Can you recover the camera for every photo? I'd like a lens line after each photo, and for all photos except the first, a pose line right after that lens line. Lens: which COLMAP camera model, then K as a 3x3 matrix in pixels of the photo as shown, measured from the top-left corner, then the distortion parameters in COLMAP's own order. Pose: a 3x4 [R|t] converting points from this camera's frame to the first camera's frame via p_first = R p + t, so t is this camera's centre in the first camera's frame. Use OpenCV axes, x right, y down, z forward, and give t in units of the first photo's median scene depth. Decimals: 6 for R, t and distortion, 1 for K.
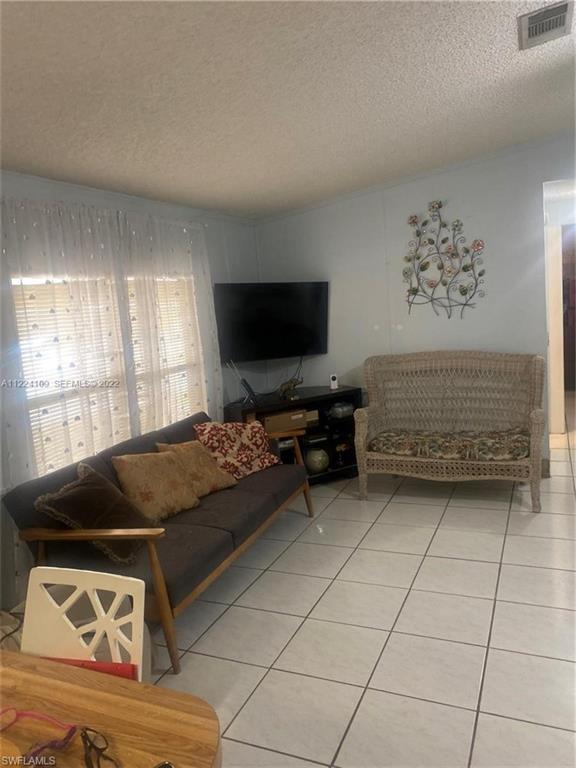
lens RADIAL K [[585.8, 0, 288.0], [0, 585.8, 384.0], [0, 0, 1]] dist [0.138484, -0.275482]
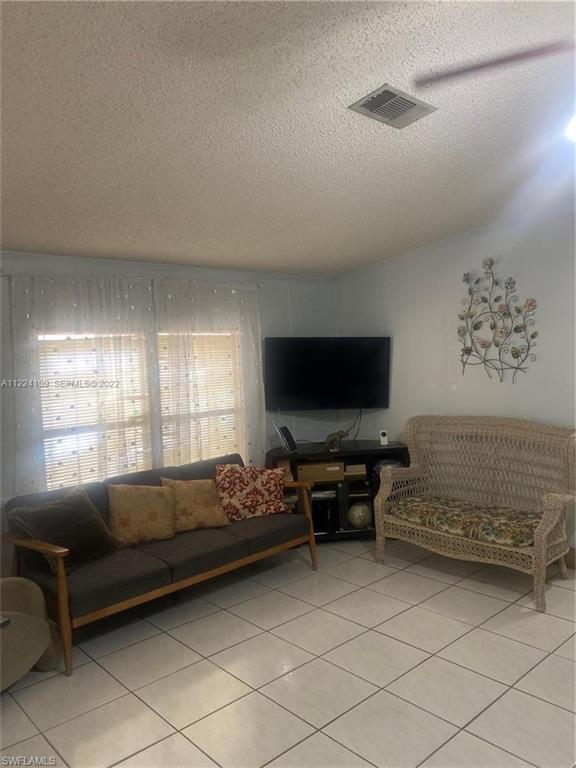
lens RADIAL K [[585.8, 0, 288.0], [0, 585.8, 384.0], [0, 0, 1]] dist [0.138484, -0.275482]
pose [[0.916946, 0.060993, -0.394321, 0.350566], [-0.085975, 0.995236, -0.045982, -0.038560], [0.389638, 0.076065, 0.917822, 0.023960]]
